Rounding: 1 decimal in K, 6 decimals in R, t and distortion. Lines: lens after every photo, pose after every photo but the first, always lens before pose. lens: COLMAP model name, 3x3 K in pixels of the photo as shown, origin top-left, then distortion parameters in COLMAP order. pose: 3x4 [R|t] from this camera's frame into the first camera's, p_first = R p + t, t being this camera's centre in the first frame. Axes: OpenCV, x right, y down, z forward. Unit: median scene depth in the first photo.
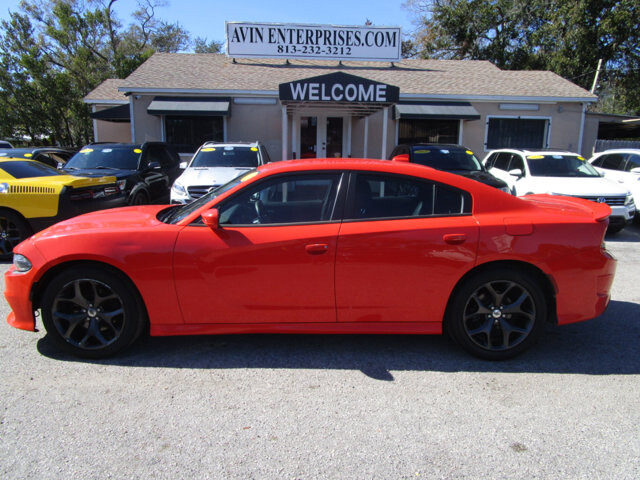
lens RADIAL K [[468.9, 0, 320.0], [0, 468.9, 240.0], [0, 0, 1]] dist [-0.004031, 0.009745]
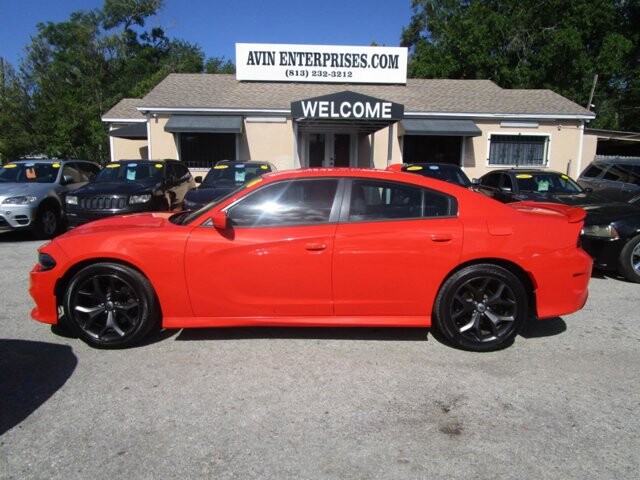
lens RADIAL K [[461.9, 0, 332.0], [0, 461.9, 241.0], [0, 0, 1]] dist [-0.016324, 0.002775]
pose [[0.999999, 0.000787, -0.000729, 0.007010], [-0.000808, 0.999586, -0.028747, 0.012931], [0.000706, 0.028748, 0.999586, -0.038192]]
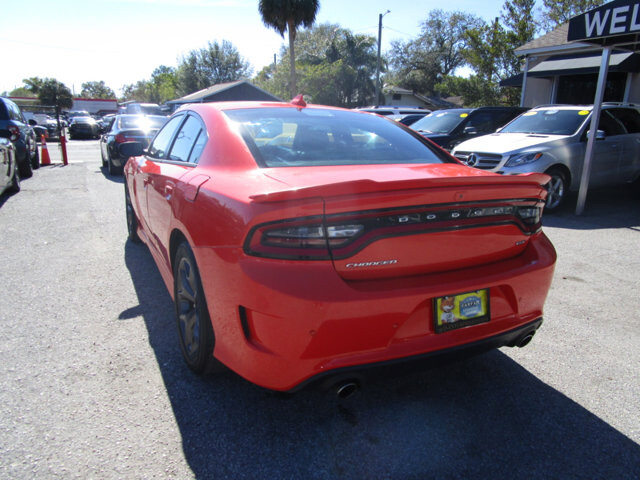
lens RADIAL K [[461.8, 0, 311.4], [0, 461.8, 240.5], [0, 0, 1]] dist [0.000378, 0.003699]
pose [[0.429777, 0.228122, -0.873643, 0.445248], [-0.182289, 0.969557, 0.163492, -0.040380], [0.884343, 0.088990, 0.458278, 0.340082]]
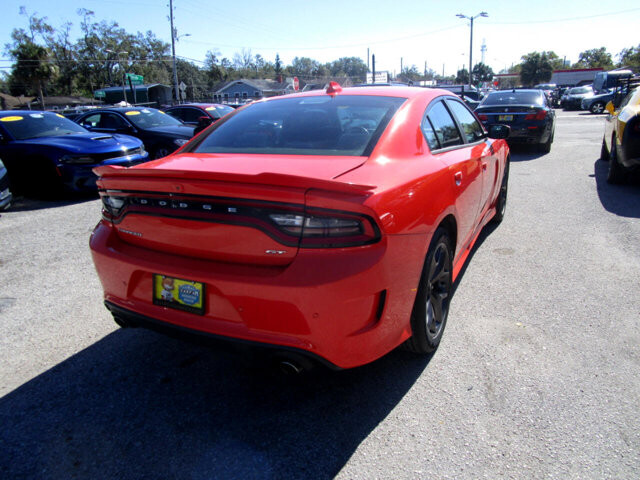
lens RADIAL K [[468.9, 0, 320.0], [0, 468.9, 240.0], [0, 0, 1]] dist [-0.004031, 0.009745]
pose [[-0.499421, 0.263683, -0.825257, 0.446615], [-0.122894, 0.921364, 0.368762, -0.112564], [0.857599, 0.285586, -0.427744, 0.683933]]
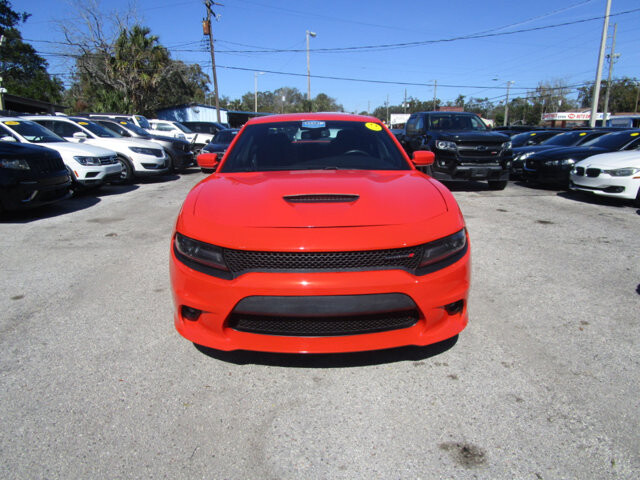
lens RADIAL K [[468.9, 0, 320.0], [0, 468.9, 240.0], [0, 0, 1]] dist [-0.004031, 0.009745]
pose [[-0.032322, -0.240563, 0.970095, -0.583663], [0.192320, 0.950967, 0.242228, -0.074888], [-0.980800, 0.194398, 0.015528, 0.500553]]
